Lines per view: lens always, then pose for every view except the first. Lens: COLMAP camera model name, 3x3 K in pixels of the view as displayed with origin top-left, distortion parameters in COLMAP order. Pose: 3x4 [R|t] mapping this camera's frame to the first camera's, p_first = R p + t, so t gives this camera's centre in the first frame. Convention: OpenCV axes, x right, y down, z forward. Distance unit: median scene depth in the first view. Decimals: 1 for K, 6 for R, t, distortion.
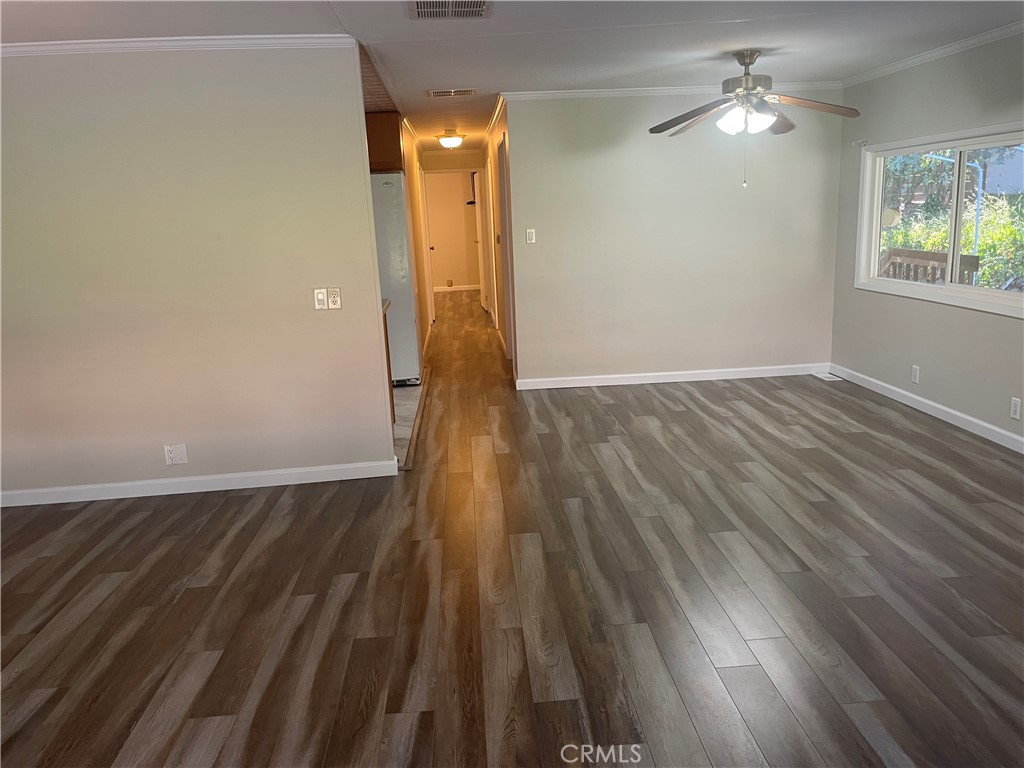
lens RADIAL K [[780.4, 0, 516.5], [0, 780.4, 376.8], [0, 0, 1]] dist [0.081146, -0.101496]
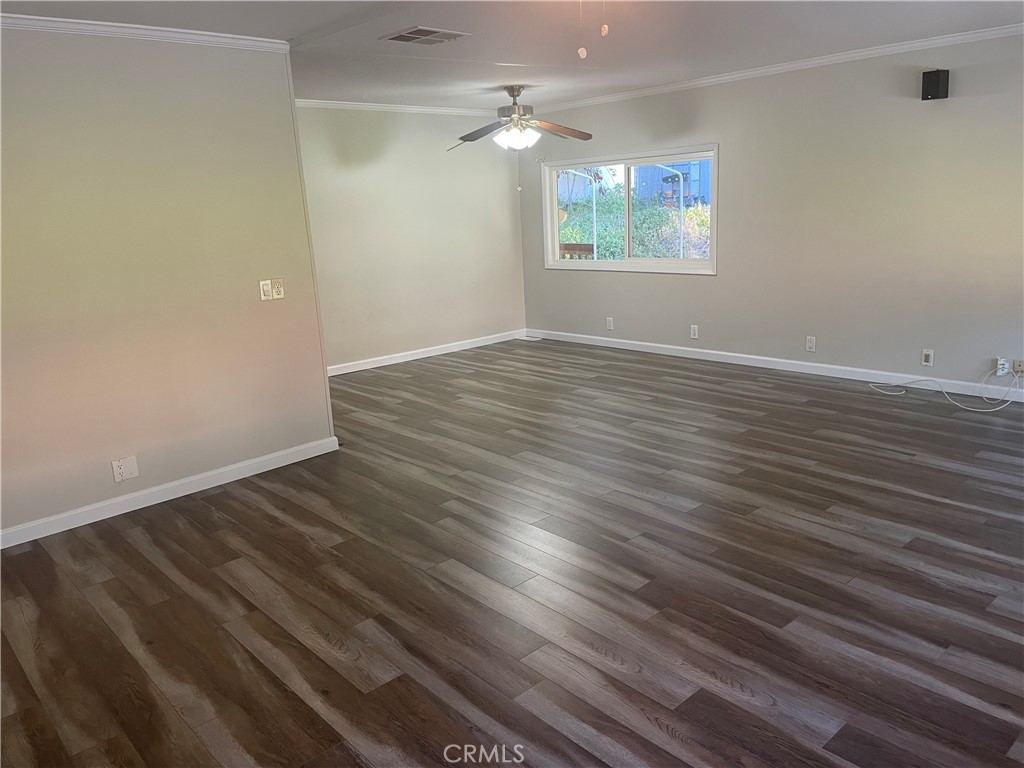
lens RADIAL K [[780.4, 0, 510.8], [0, 780.4, 382.1], [0, 0, 1]] dist [0.081146, -0.101496]
pose [[0.788669, -0.138402, 0.599037, -0.618528], [0.146153, 0.988607, 0.035989, 0.030116], [-0.597193, 0.059168, 0.799912, -0.018600]]
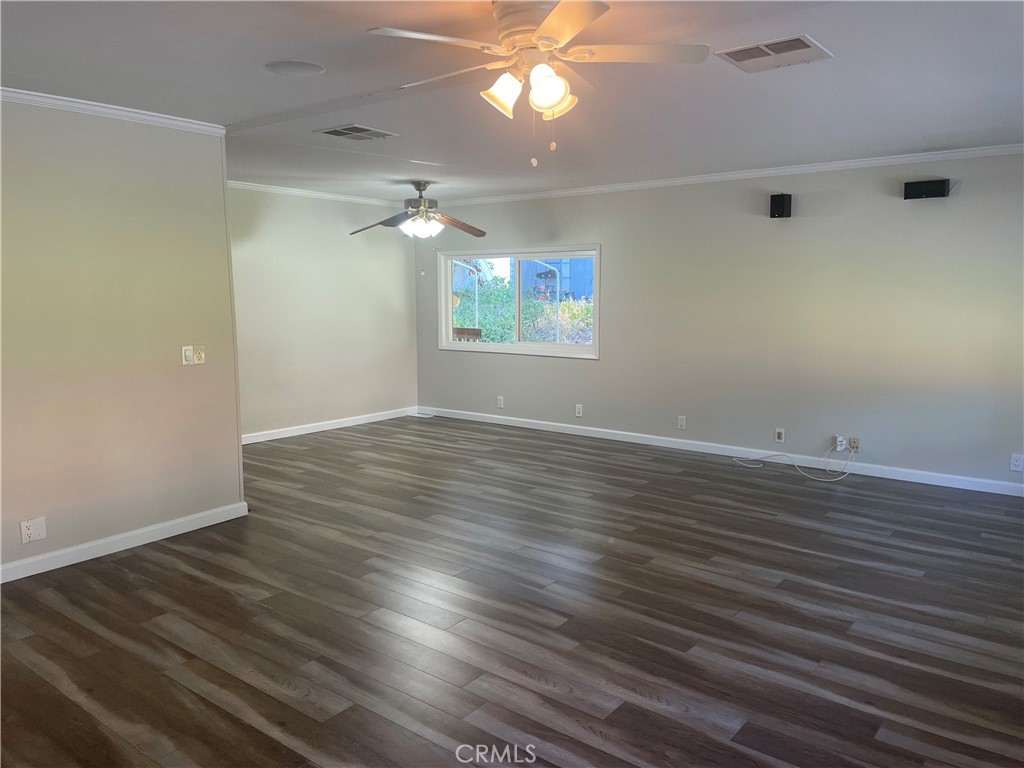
lens RADIAL K [[780.4, 0, 510.3], [0, 780.4, 383.1], [0, 0, 1]] dist [0.081146, -0.101496]
pose [[0.675649, -0.051359, 0.735433, -0.725226], [0.130261, 0.990192, -0.050521, 0.048309], [-0.725625, 0.129932, 0.675712, -0.037121]]
